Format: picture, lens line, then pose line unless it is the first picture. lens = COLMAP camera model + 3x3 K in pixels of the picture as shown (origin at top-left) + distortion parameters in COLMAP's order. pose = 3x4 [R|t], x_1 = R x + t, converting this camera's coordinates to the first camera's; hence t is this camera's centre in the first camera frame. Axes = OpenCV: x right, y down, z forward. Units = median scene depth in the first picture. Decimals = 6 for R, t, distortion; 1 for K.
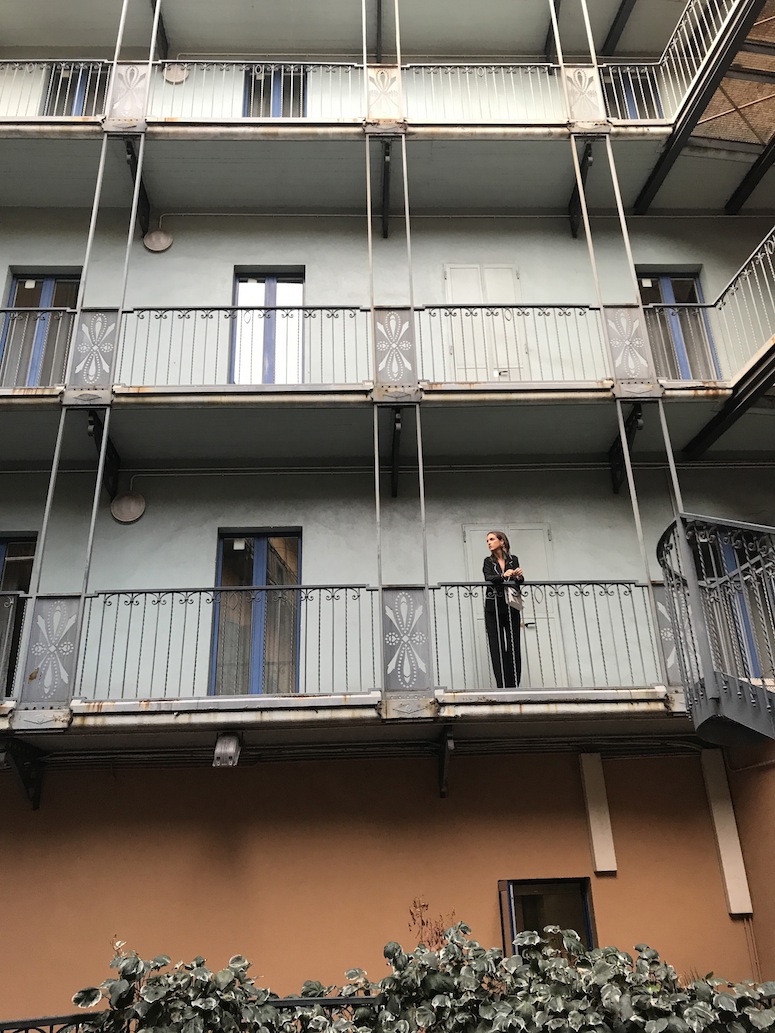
lens RADIAL K [[842.9, 0, 390.2], [0, 842.9, 505.8], [0, 0, 1]] dist [0.113095, -0.226651]
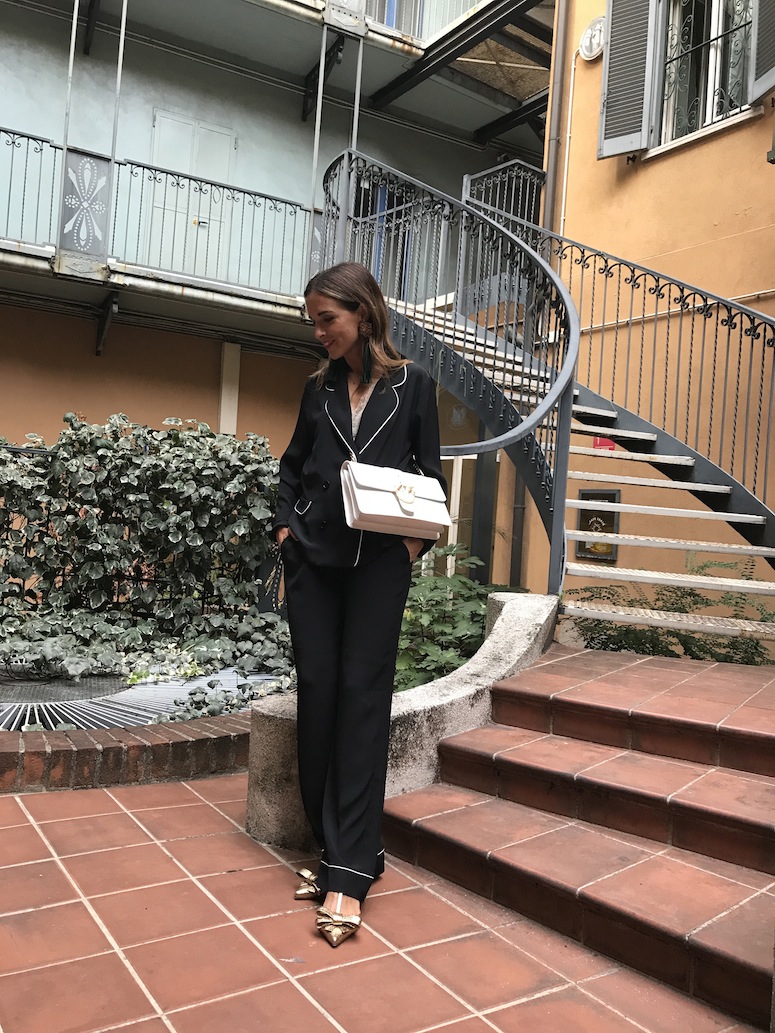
lens RADIAL K [[854.5, 0, 394.1], [0, 854.5, 509.6], [0, 0, 1]] dist [-0.000397, 0.037647]
pose [[0.899516, 0.103685, 0.424406, -0.049372], [-0.269951, 0.895704, 0.353328, 0.015518], [-0.343508, -0.432393, 0.833690, -0.194163]]
